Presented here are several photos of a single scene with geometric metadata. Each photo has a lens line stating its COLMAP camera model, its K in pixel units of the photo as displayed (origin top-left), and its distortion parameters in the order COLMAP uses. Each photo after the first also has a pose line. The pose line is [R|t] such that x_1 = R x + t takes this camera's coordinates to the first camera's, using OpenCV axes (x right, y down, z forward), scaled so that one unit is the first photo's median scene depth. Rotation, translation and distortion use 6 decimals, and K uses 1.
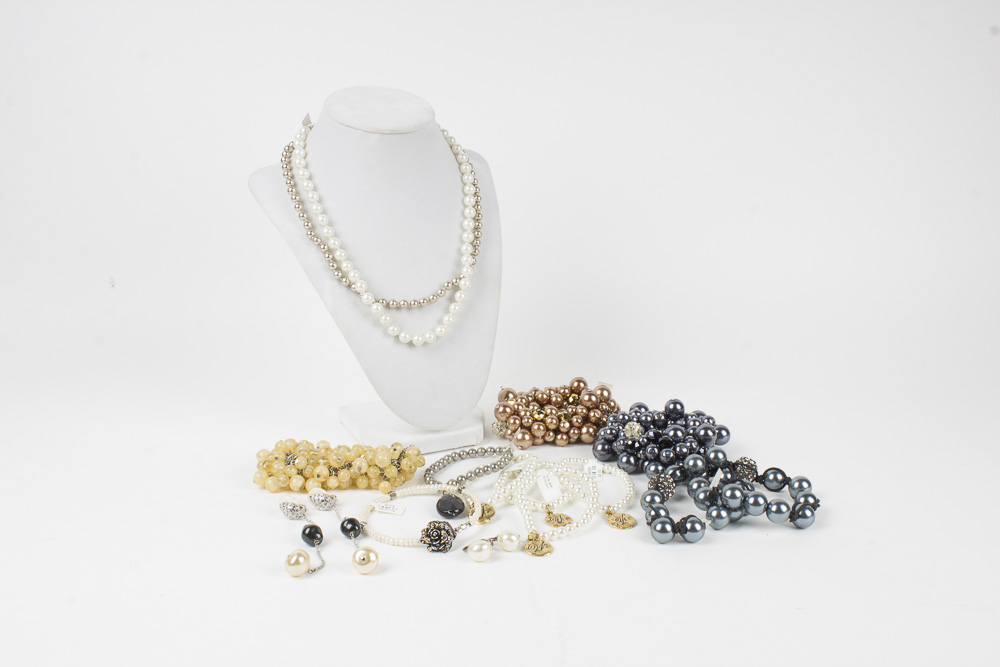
lens RADIAL K [[1032.3, 0, 504.4], [0, 1032.3, 331.2], [0, 0, 1]] dist [-0.135240, 0.000000]
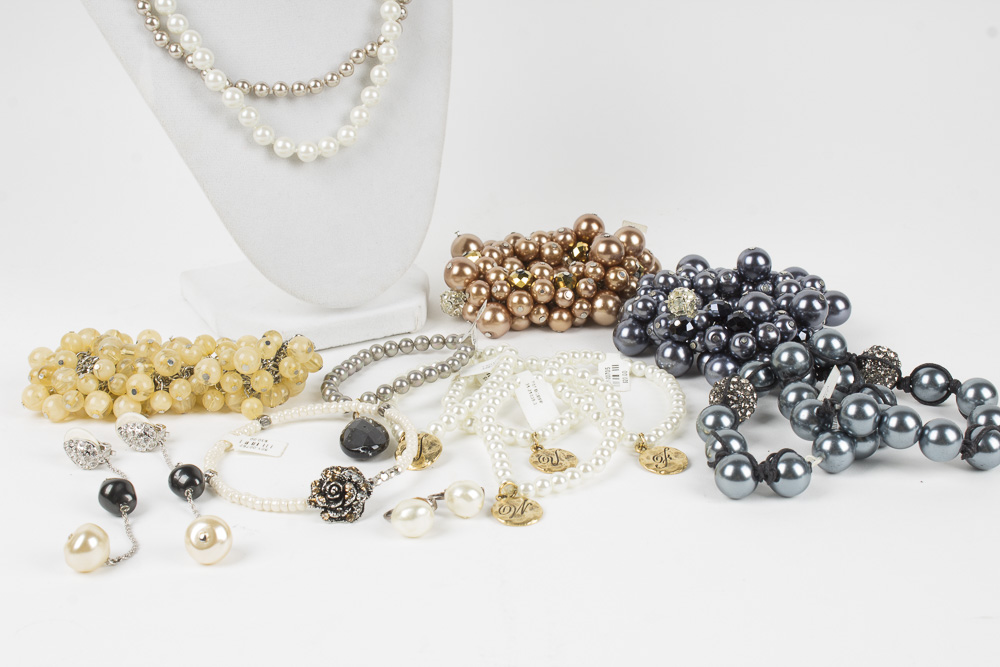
lens RADIAL K [[1591.6, 0, 497.5], [0, 1591.6, 334.1], [0, 0, 1]] dist [-0.054699, 0.000000]
pose [[0.999813, -0.018283, 0.006271, 0.016245], [0.017482, 0.993770, 0.110074, 0.015025], [-0.008245, -0.109944, 0.993904, 0.119136]]
